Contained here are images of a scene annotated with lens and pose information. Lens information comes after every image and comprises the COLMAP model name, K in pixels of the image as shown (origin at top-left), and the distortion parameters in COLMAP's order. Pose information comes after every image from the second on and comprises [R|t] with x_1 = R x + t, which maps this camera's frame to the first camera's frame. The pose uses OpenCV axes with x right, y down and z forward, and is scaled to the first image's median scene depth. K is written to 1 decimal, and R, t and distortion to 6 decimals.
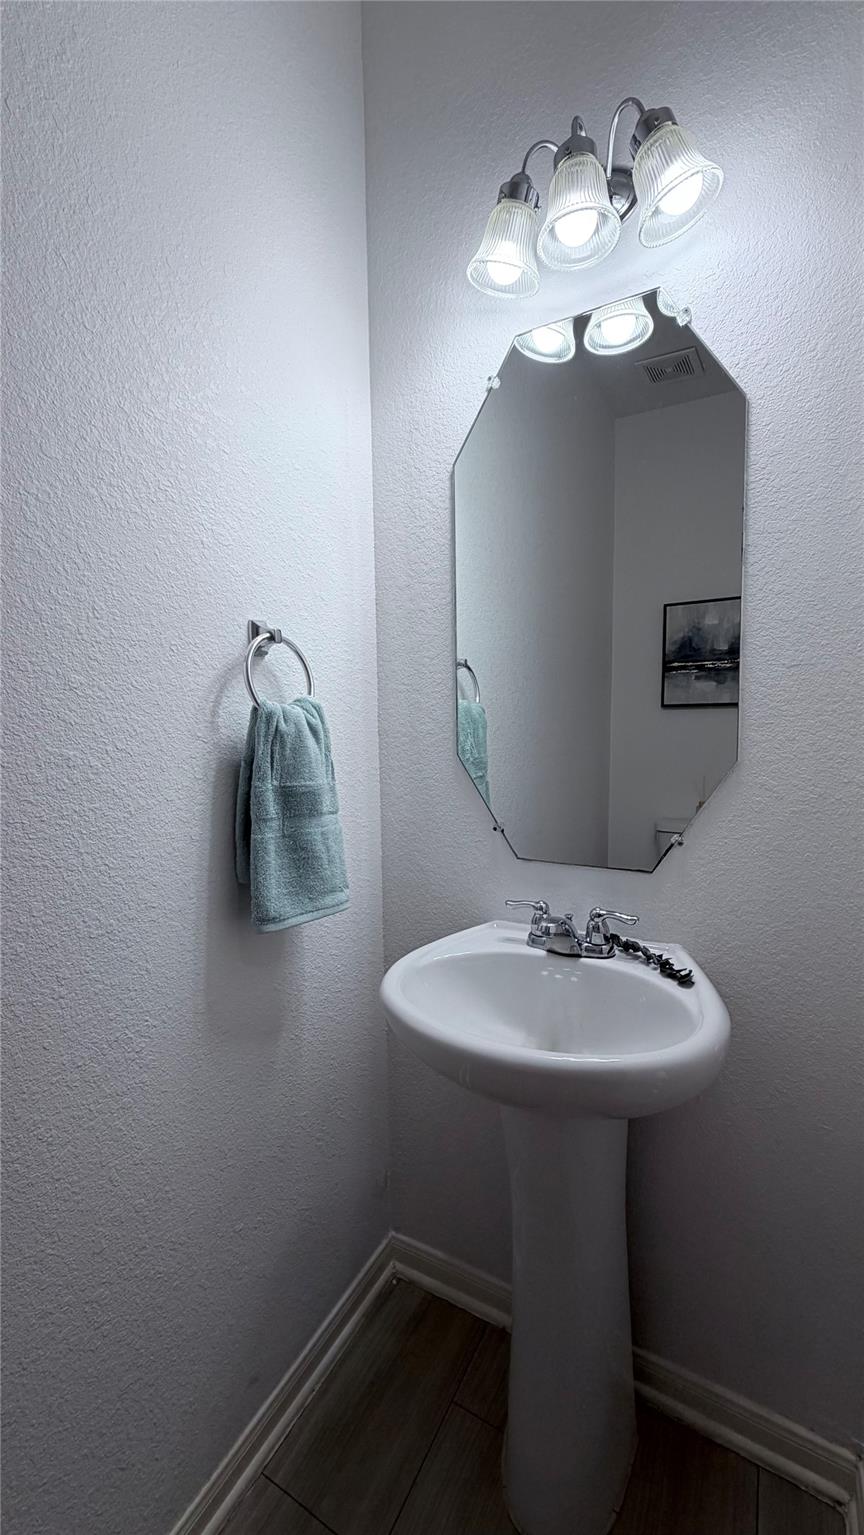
lens RADIAL K [[612.9, 0, 432.0], [0, 612.9, 767.5], [0, 0, 1]] dist [-0.000335, 0.000366]
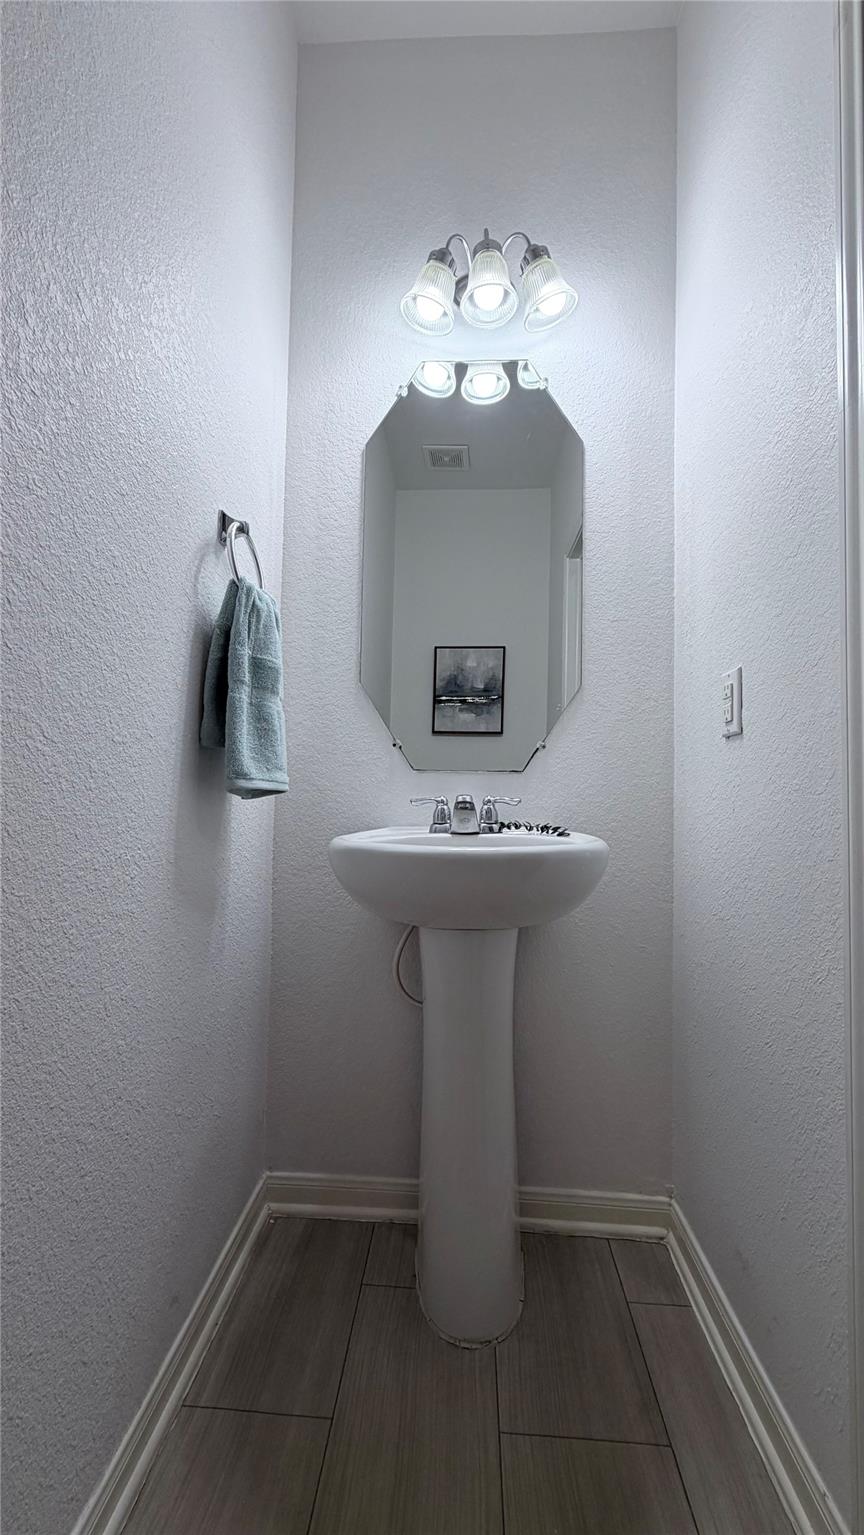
lens RADIAL K [[612.9, 0, 432.0], [0, 612.9, 767.5], [0, 0, 1]] dist [-0.000335, 0.000366]
pose [[0.897090, 0.052040, 0.438772, -0.392982], [0.003936, 0.992059, -0.125710, 0.332827], [-0.441830, 0.114500, 0.889762, -0.073322]]
